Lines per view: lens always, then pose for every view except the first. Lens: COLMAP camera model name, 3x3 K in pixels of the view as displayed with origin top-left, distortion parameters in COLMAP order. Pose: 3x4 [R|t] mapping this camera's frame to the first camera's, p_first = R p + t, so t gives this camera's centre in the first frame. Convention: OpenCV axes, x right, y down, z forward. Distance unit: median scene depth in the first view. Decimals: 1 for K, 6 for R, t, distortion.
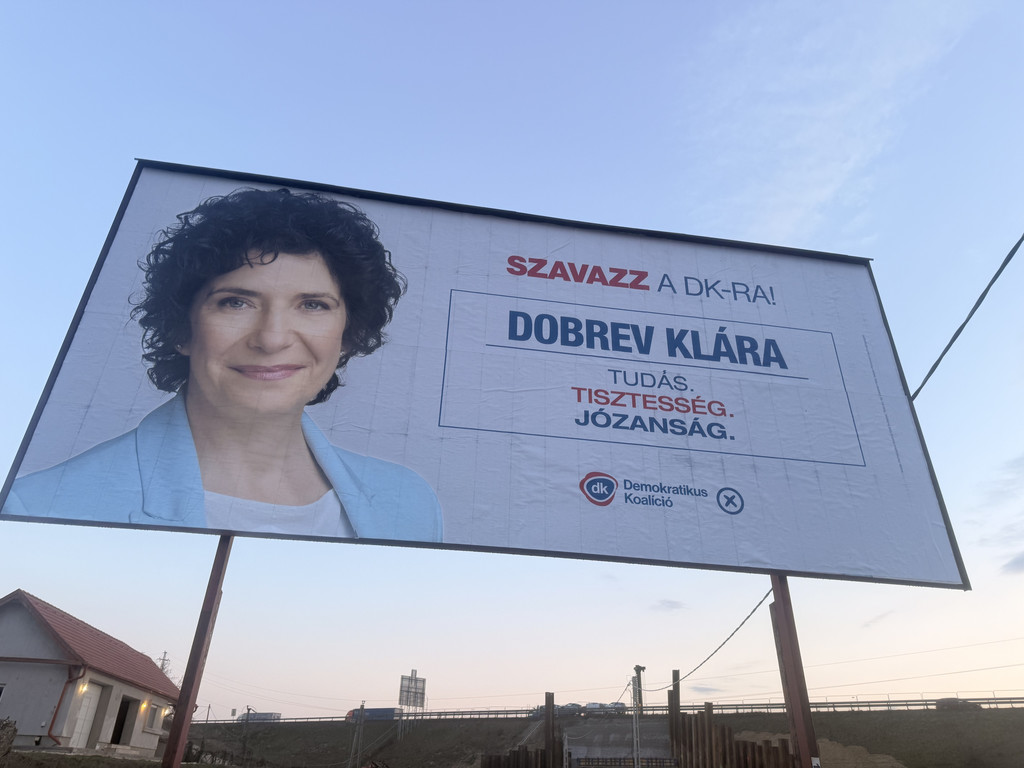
lens RADIAL K [[717.4, 0, 514.4], [0, 717.4, 386.1], [0, 0, 1]] dist [0.044321, -0.051467]
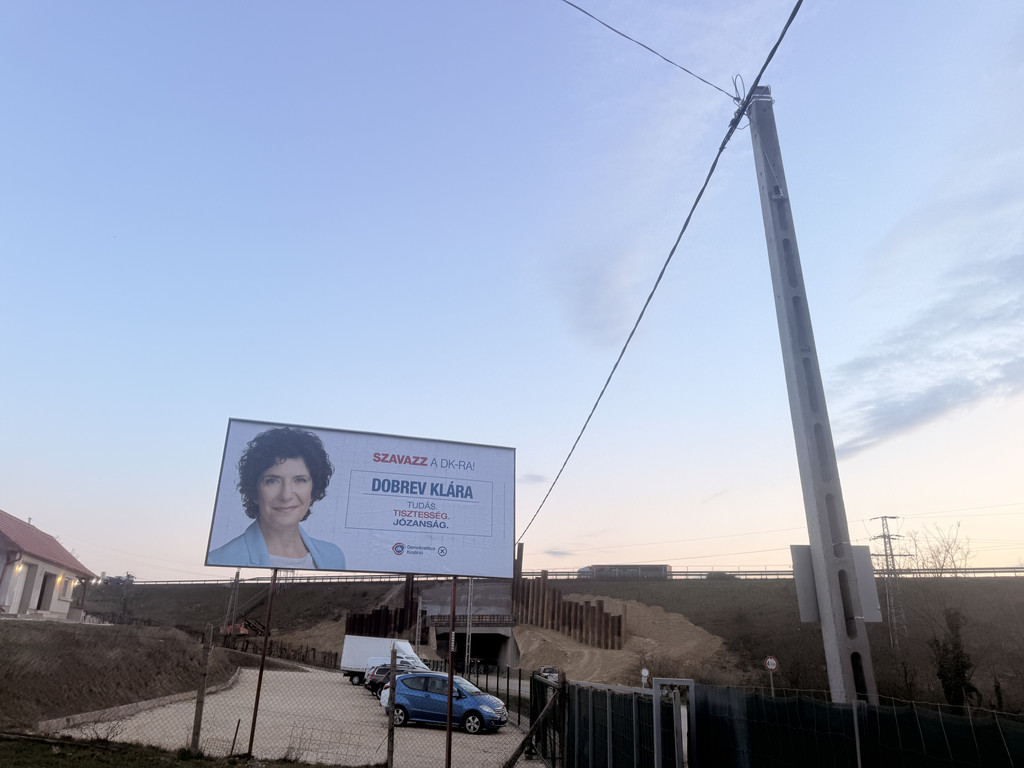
lens RADIAL K [[712.7, 0, 512.0], [0, 712.7, 379.0], [0, 0, 1]] dist [0.094913, -0.127732]
pose [[0.984682, 0.052505, 0.166269, 0.005963], [-0.078407, 0.985068, 0.153274, -0.134237], [-0.155738, -0.163963, 0.974095, -0.240443]]
